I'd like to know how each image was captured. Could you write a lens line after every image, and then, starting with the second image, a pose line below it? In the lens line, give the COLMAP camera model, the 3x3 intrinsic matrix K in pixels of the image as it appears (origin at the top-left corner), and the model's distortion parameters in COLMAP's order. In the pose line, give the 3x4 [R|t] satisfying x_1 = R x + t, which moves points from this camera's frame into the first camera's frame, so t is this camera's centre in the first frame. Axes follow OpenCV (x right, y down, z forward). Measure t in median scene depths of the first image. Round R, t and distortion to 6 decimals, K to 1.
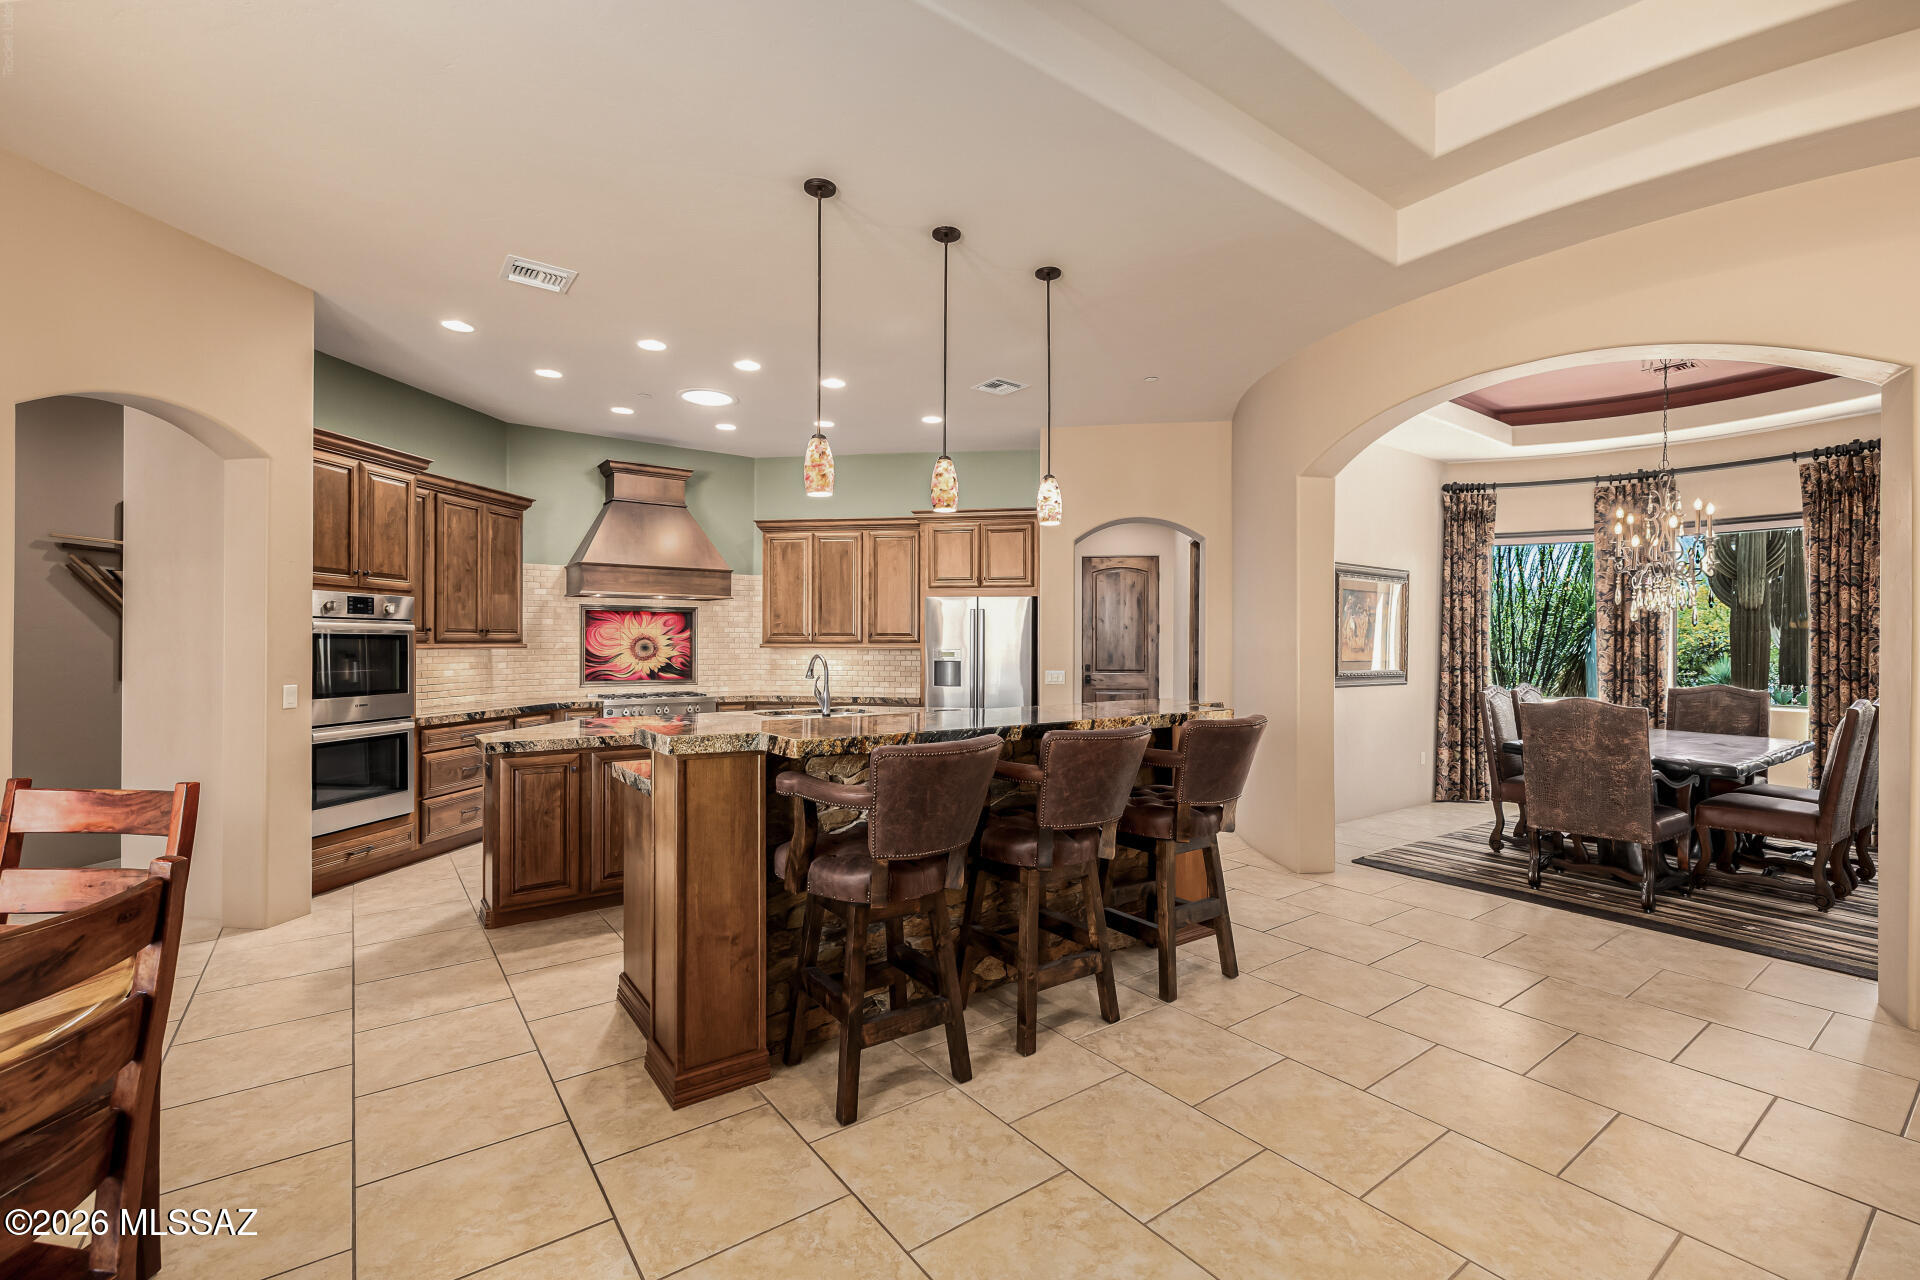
lens RADIAL K [[822.4, 0, 961.8], [0, 822.4, 641.3], [0, 0, 1]] dist [-0.001276, 0.000164]
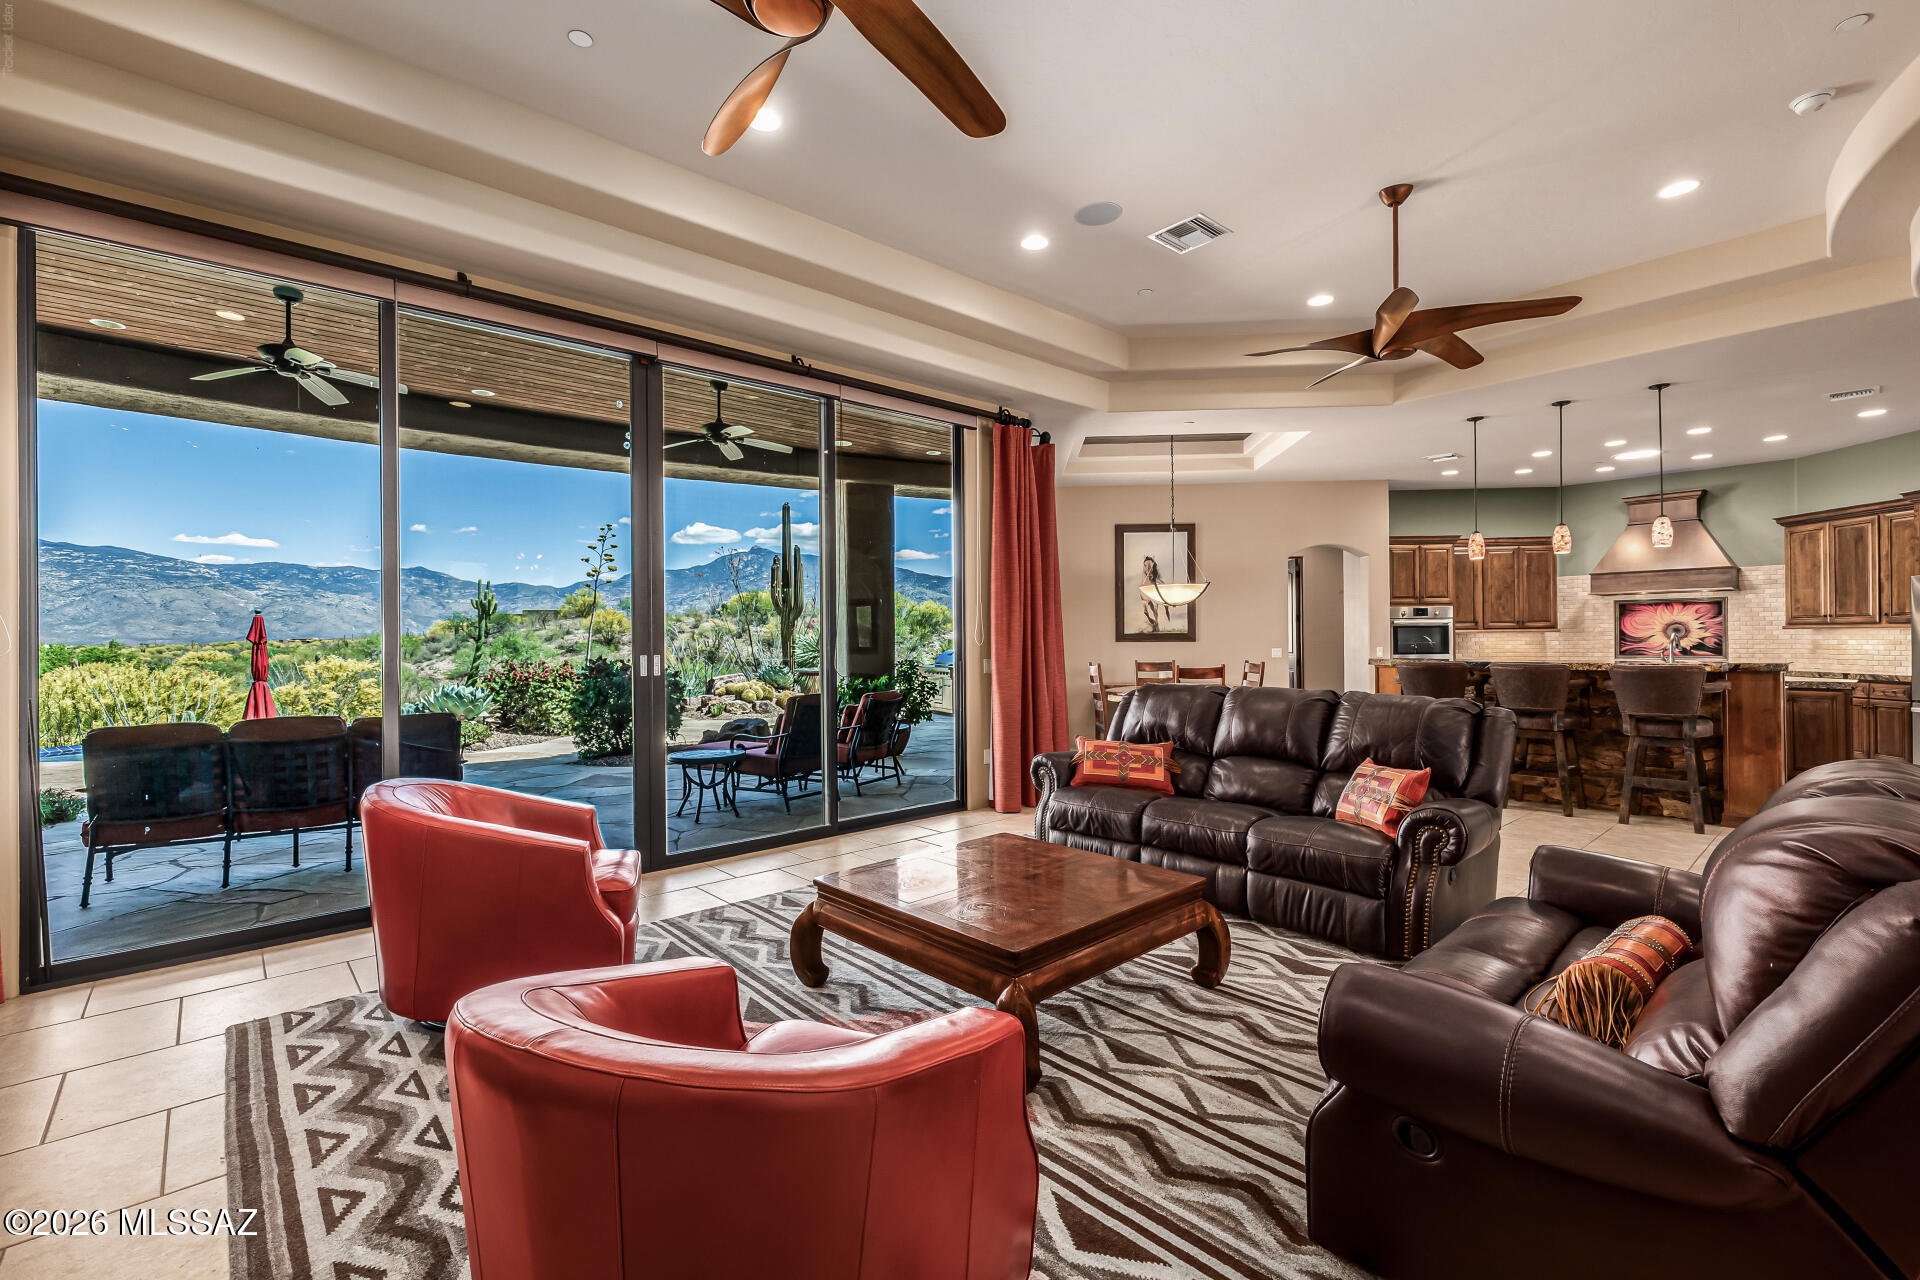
lens RADIAL K [[822.4, 0, 962.4], [0, 822.4, 640.2], [0, 0, 1]] dist [-0.001276, 0.000164]
pose [[0.090899, -0.002741, -0.995856, 0.805036], [0.011539, 0.999932, -0.001699, 0.012243], [0.995793, -0.011336, 0.090924, -0.242267]]
